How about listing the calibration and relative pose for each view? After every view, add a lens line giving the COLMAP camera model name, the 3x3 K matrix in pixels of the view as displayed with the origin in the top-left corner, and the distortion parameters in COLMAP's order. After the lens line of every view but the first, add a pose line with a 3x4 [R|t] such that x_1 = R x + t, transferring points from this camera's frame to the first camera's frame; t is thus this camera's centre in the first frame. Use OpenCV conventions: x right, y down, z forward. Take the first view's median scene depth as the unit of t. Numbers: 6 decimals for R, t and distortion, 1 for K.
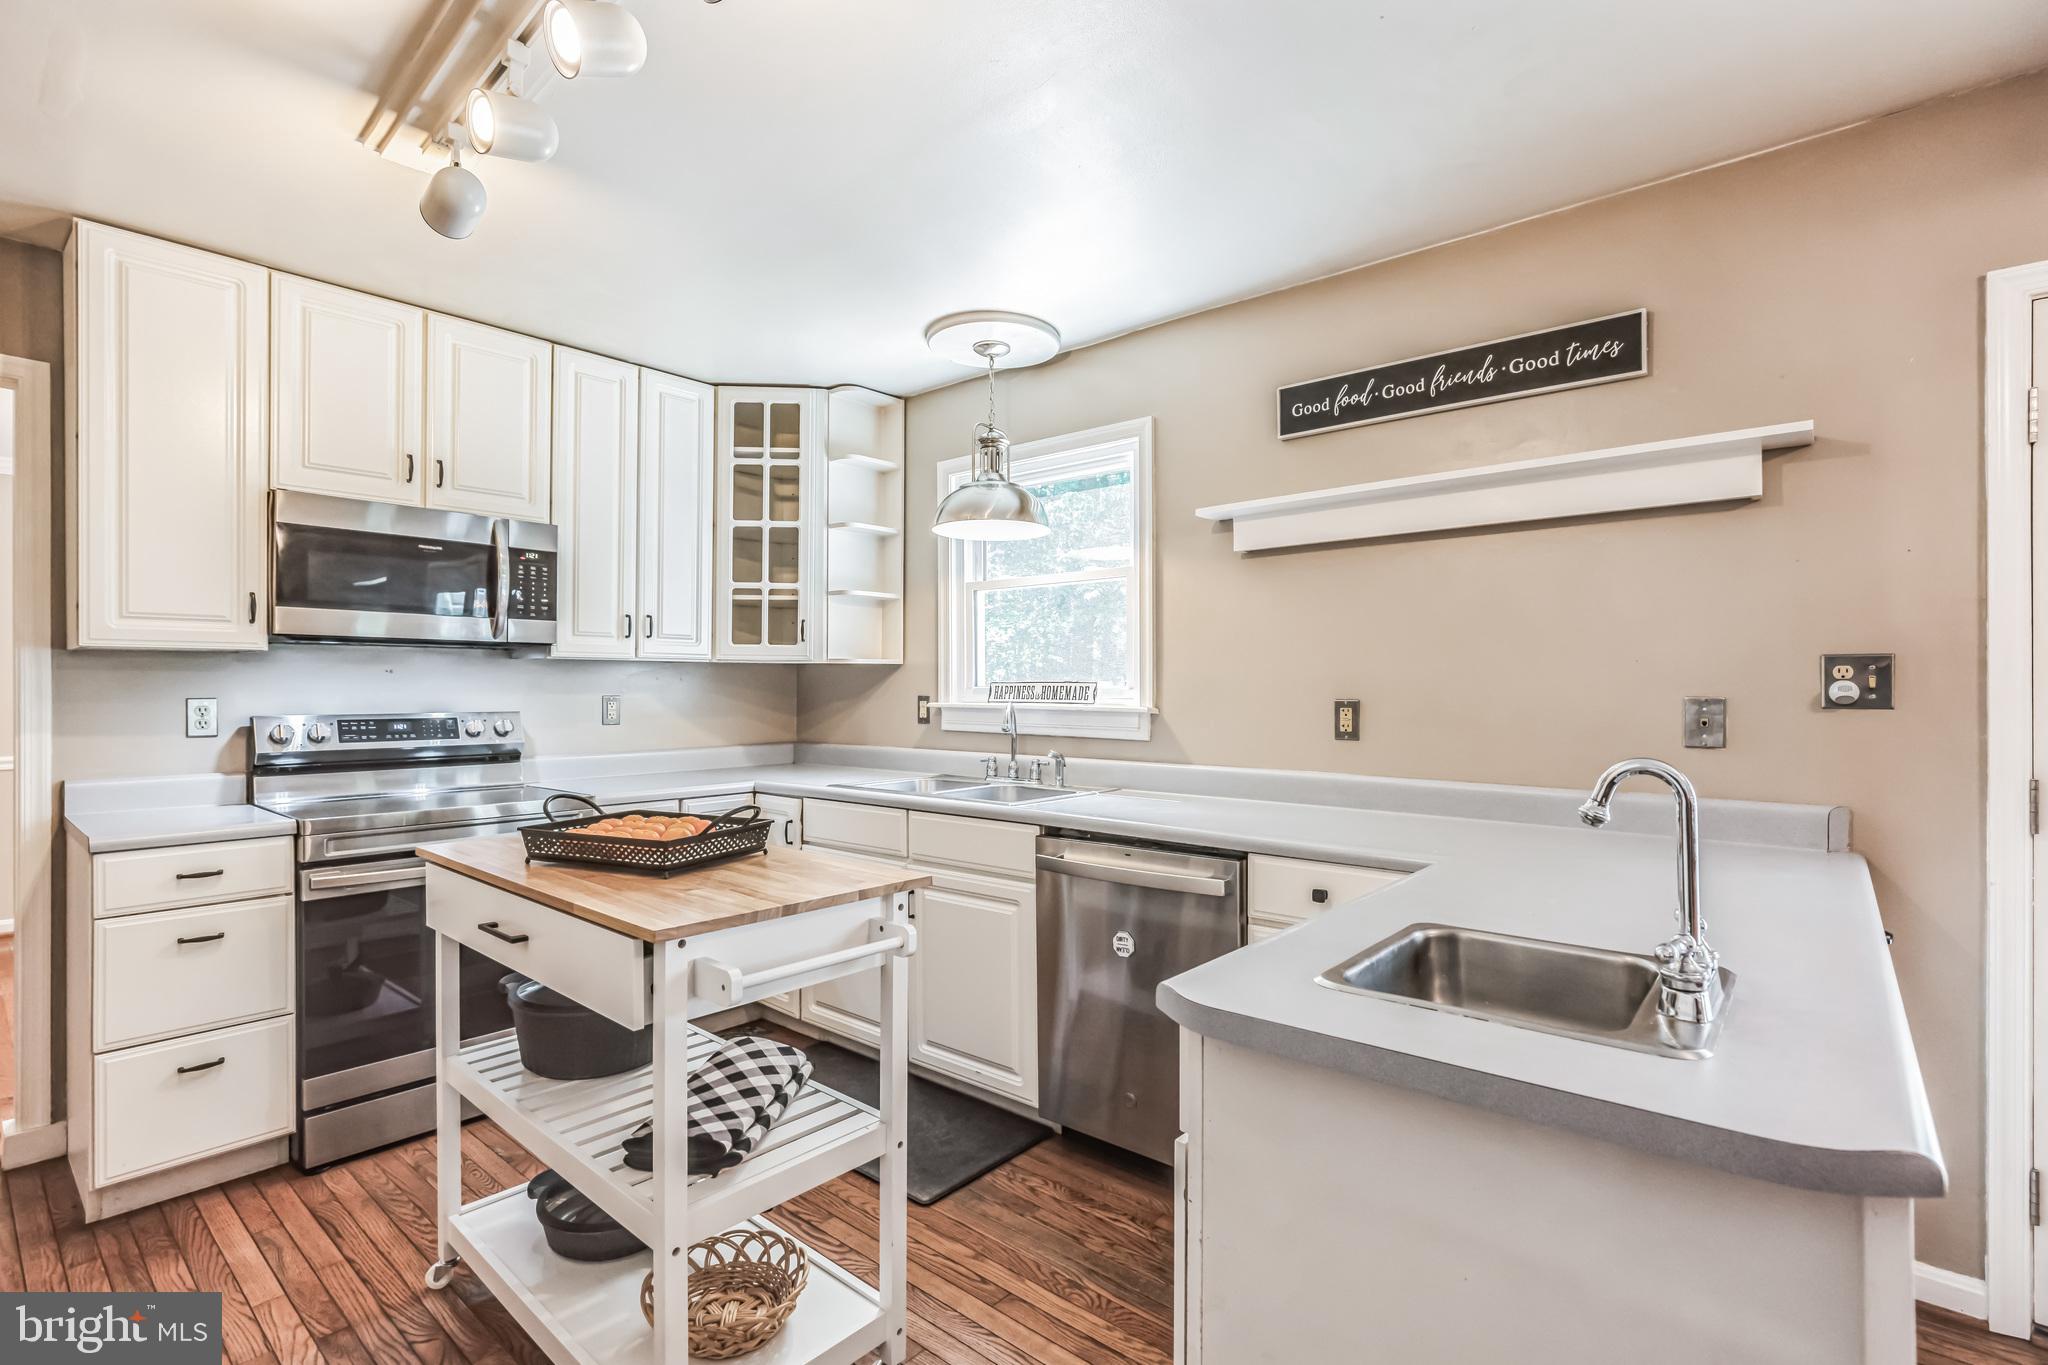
lens RADIAL K [[939.5, 0, 1024.9], [0, 939.5, 692.4], [0, 0, 1]] dist [0.000706, 0.000062]
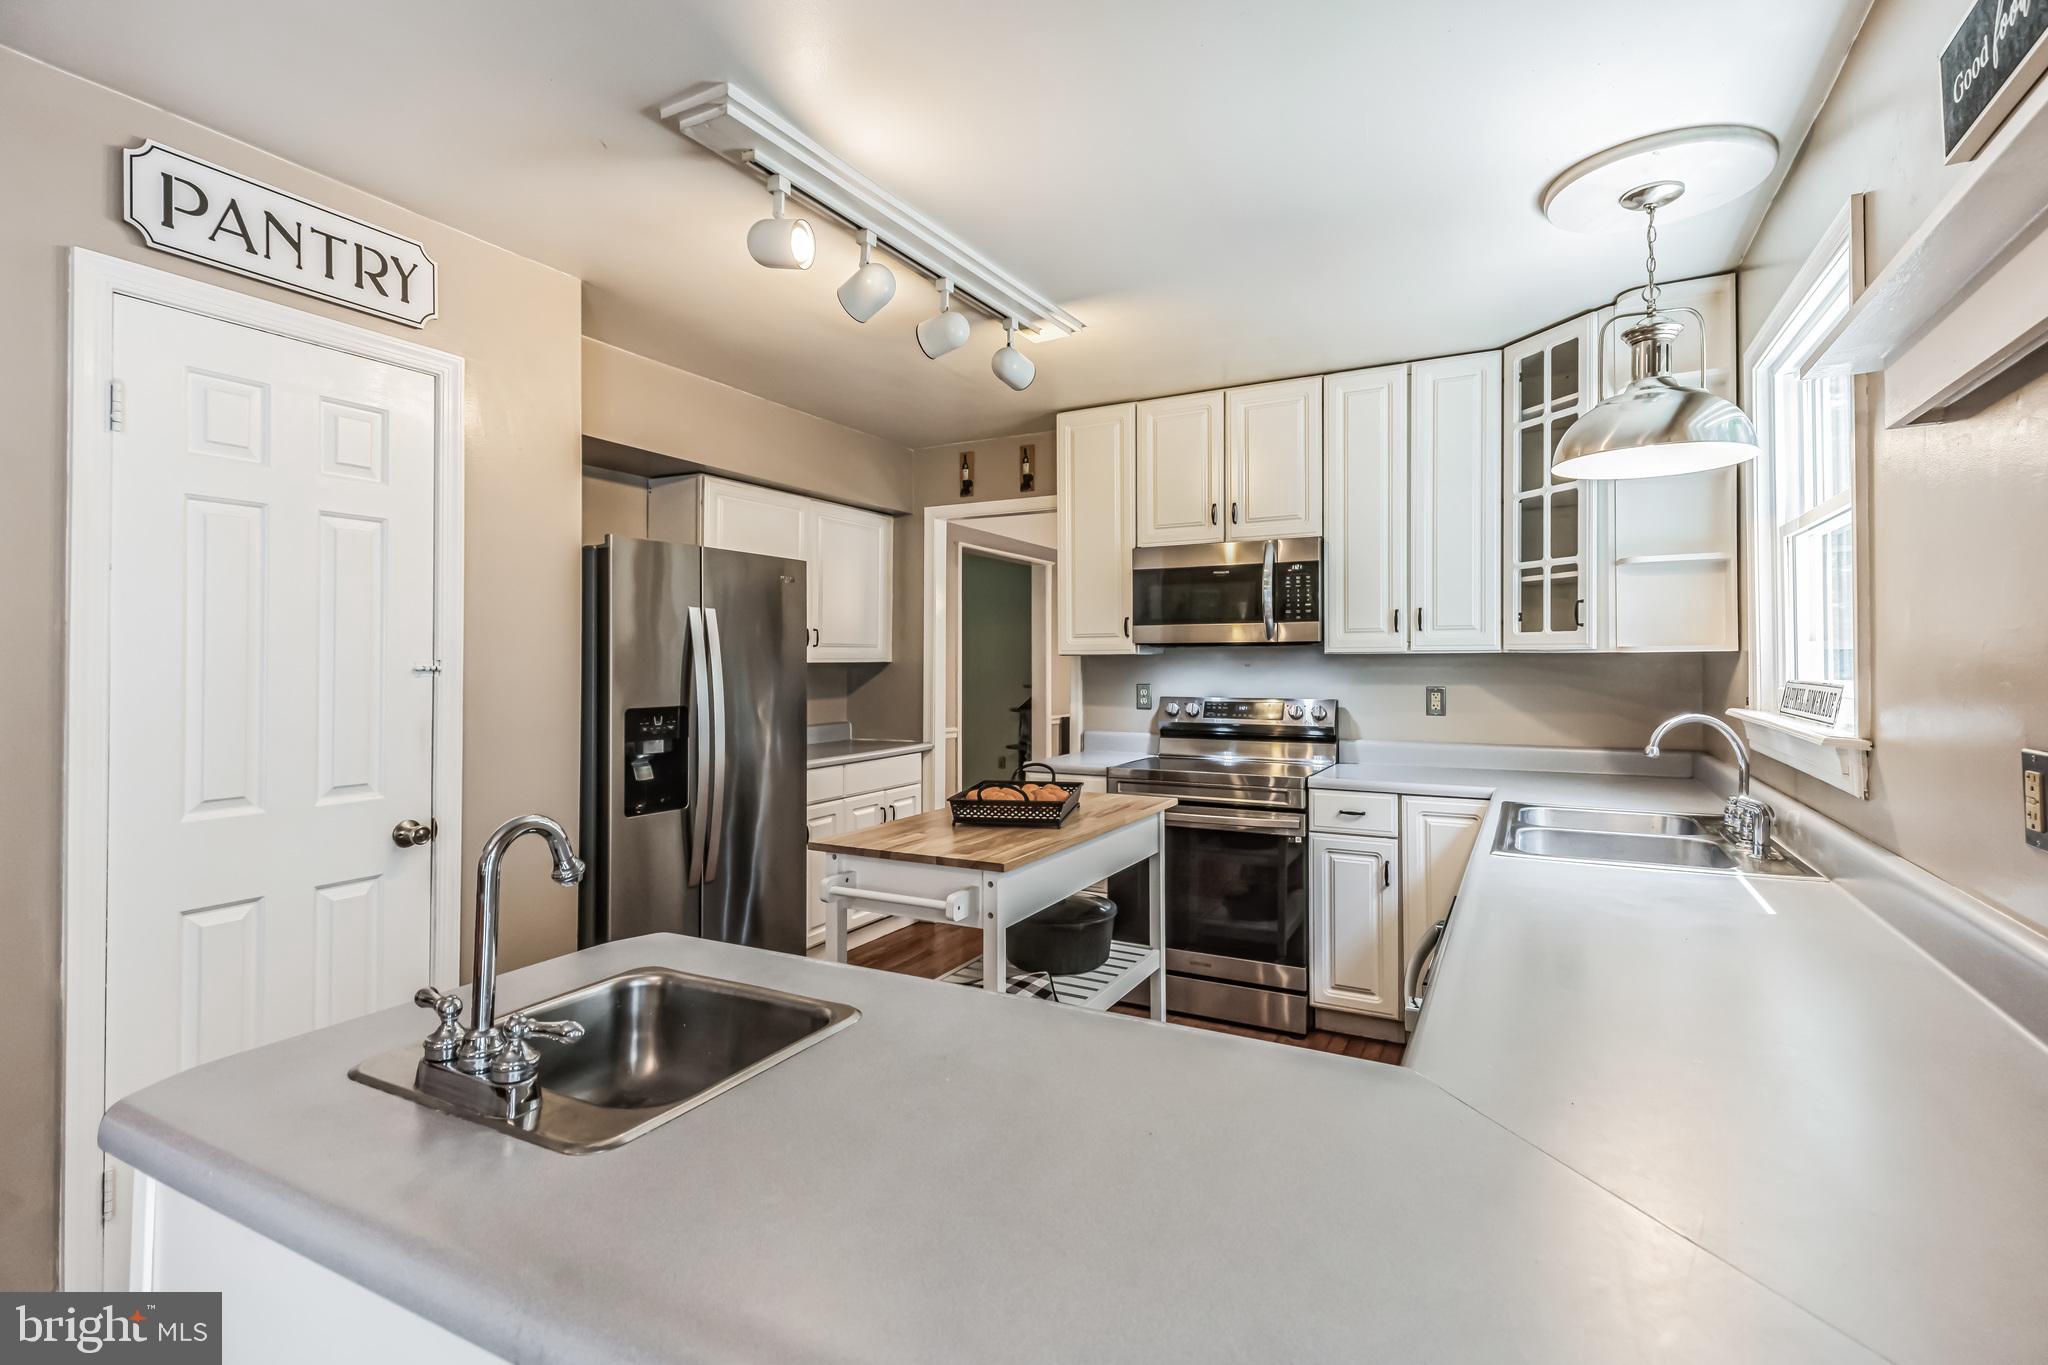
lens RADIAL K [[956.9, 0, 1024.0], [0, 956.9, 682.5], [0, 0, 1]] dist [0.000468, 0.000090]
pose [[0.209311, 0.018995, -0.977665, 0.563803], [-0.002324, 0.999818, 0.018928, -0.023274], [0.977846, -0.001690, 0.209317, 0.409632]]
